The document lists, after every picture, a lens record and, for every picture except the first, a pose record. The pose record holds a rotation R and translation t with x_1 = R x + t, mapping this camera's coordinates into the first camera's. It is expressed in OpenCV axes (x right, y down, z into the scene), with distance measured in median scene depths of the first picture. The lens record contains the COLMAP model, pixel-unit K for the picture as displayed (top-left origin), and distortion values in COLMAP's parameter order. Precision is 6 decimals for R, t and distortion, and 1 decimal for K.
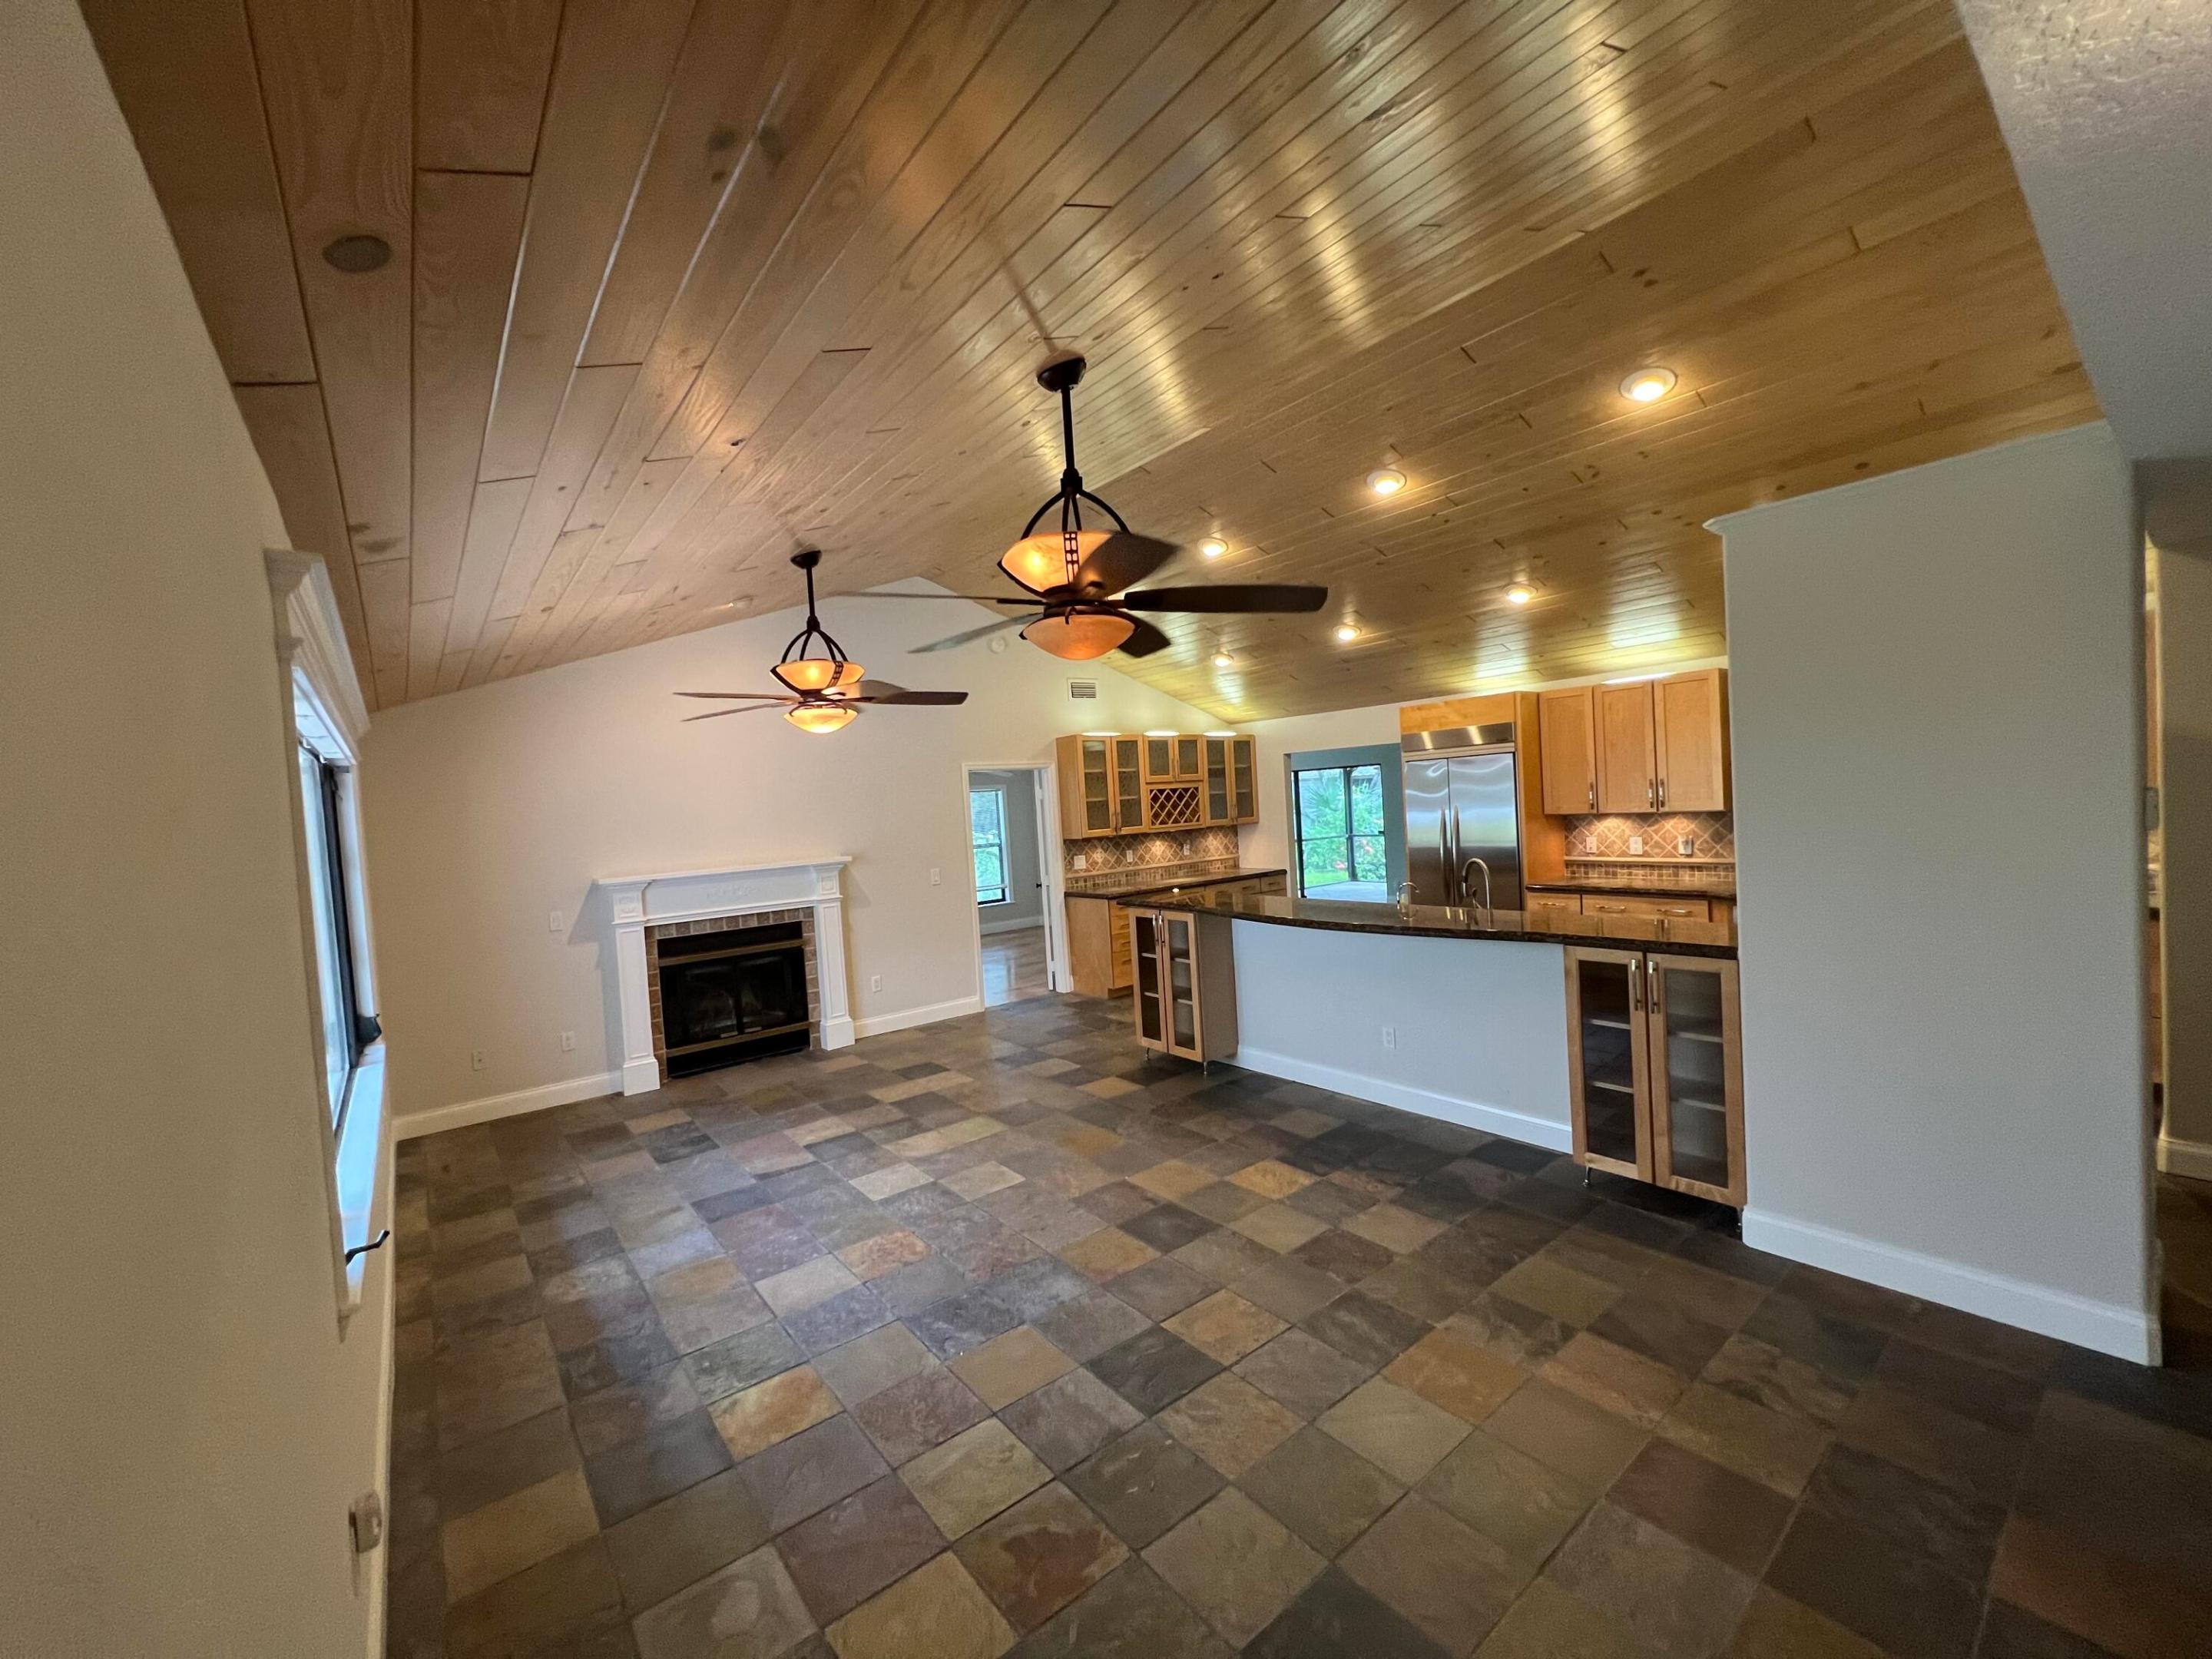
lens RADIAL K [[883.9, 0, 1108.4], [0, 883.9, 838.2], [0, 0, 1]] dist [-0.000090, -0.000004]
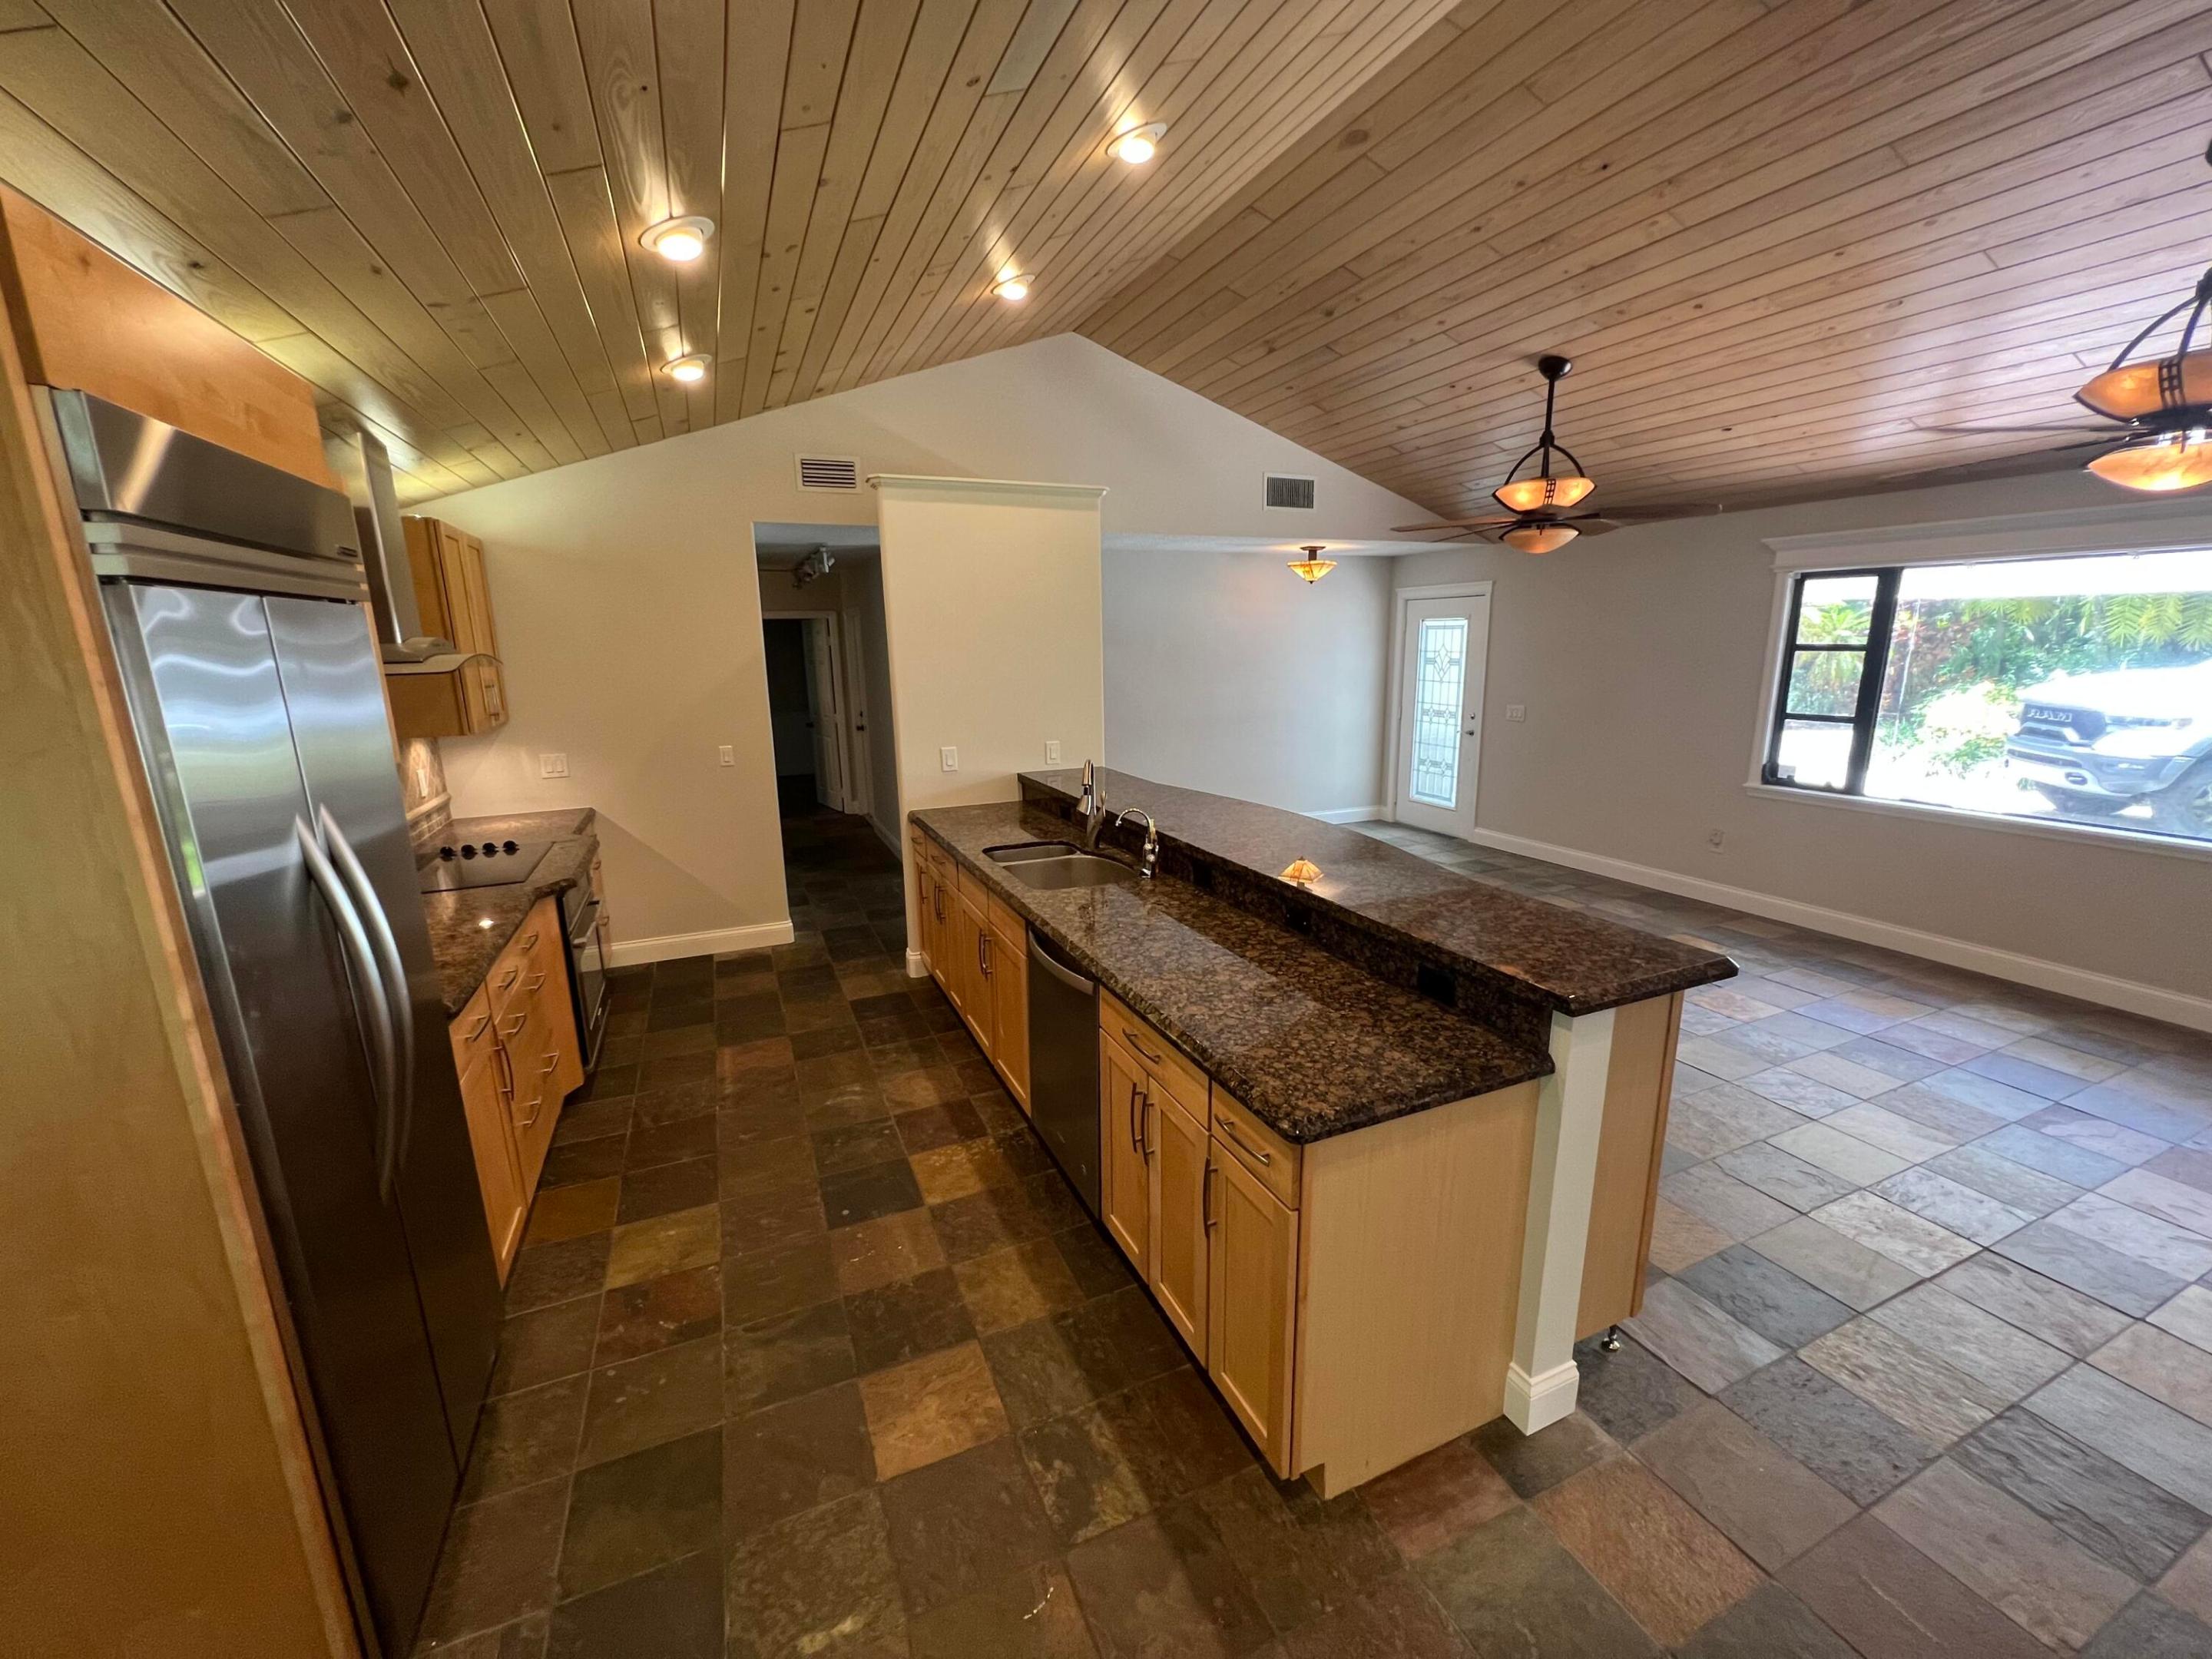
lens RADIAL K [[881.6, 0, 1105.6], [0, 881.6, 834.2], [0, 0, 1]] dist [-0.003651, -0.000332]
pose [[-0.962316, 0.032749, 0.269954, 0.109218], [0.097395, 0.968373, 0.229711, -0.058793], [-0.253893, 0.247347, -0.935071, 0.956858]]
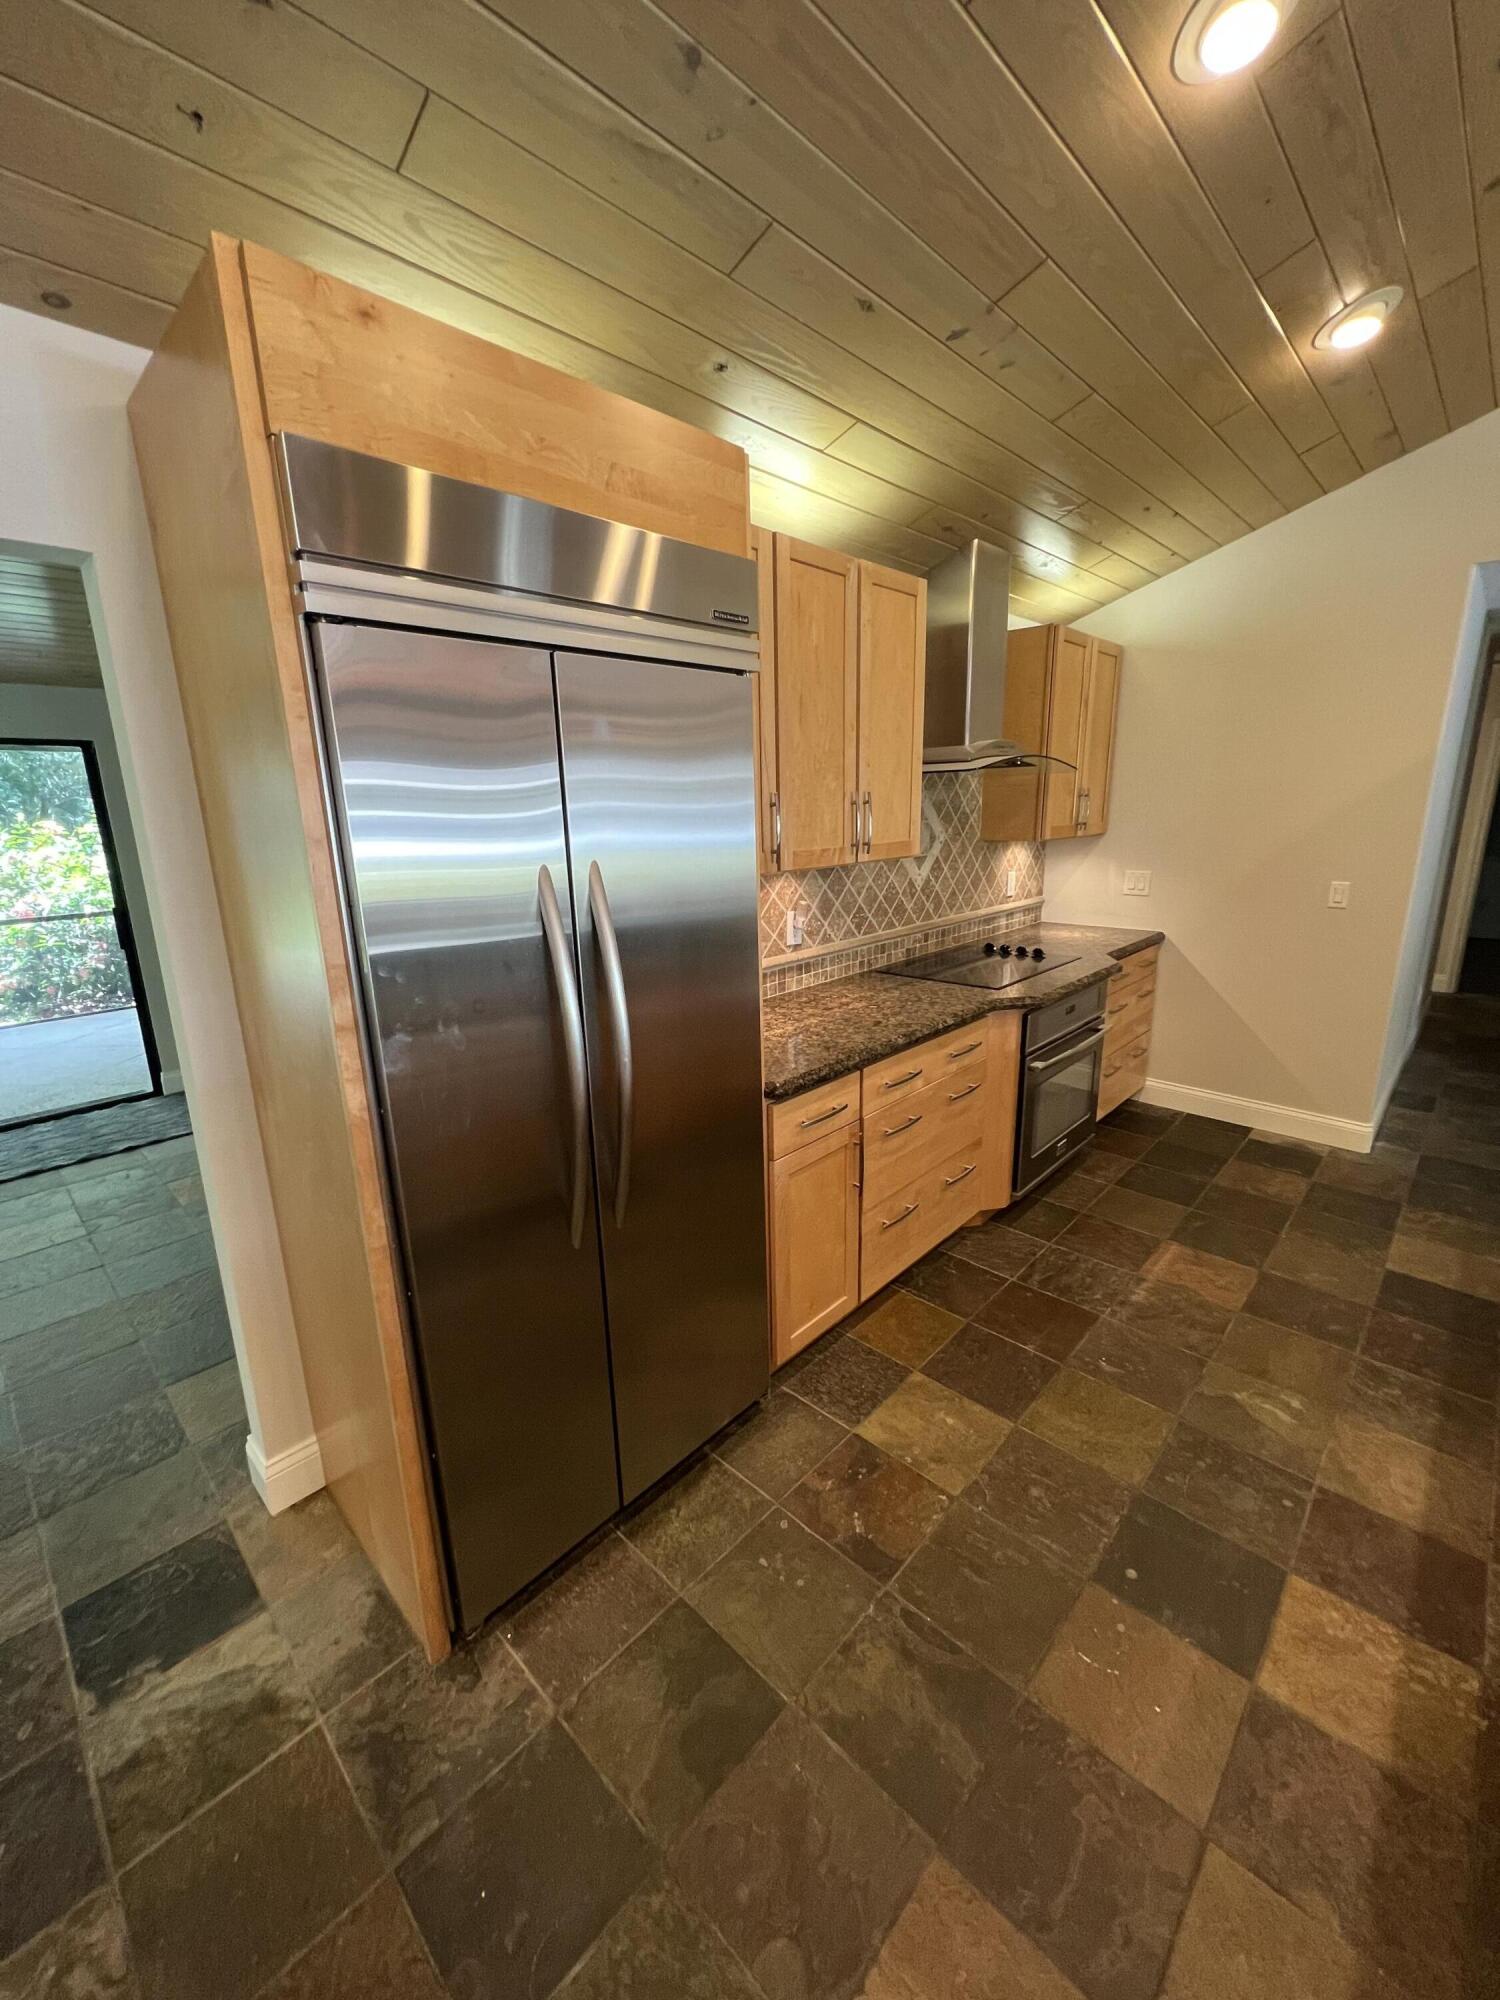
lens RADIAL K [[797.1, 0, 757.0], [0, 797.1, 999.8], [0, 0, 1]] dist [-0.003651, -0.000332]
pose [[-0.133174, -0.164291, 0.977381, 0.144238], [0.064564, 0.982632, 0.173971, -0.032598], [-0.988987, 0.086272, -0.120254, 0.785847]]
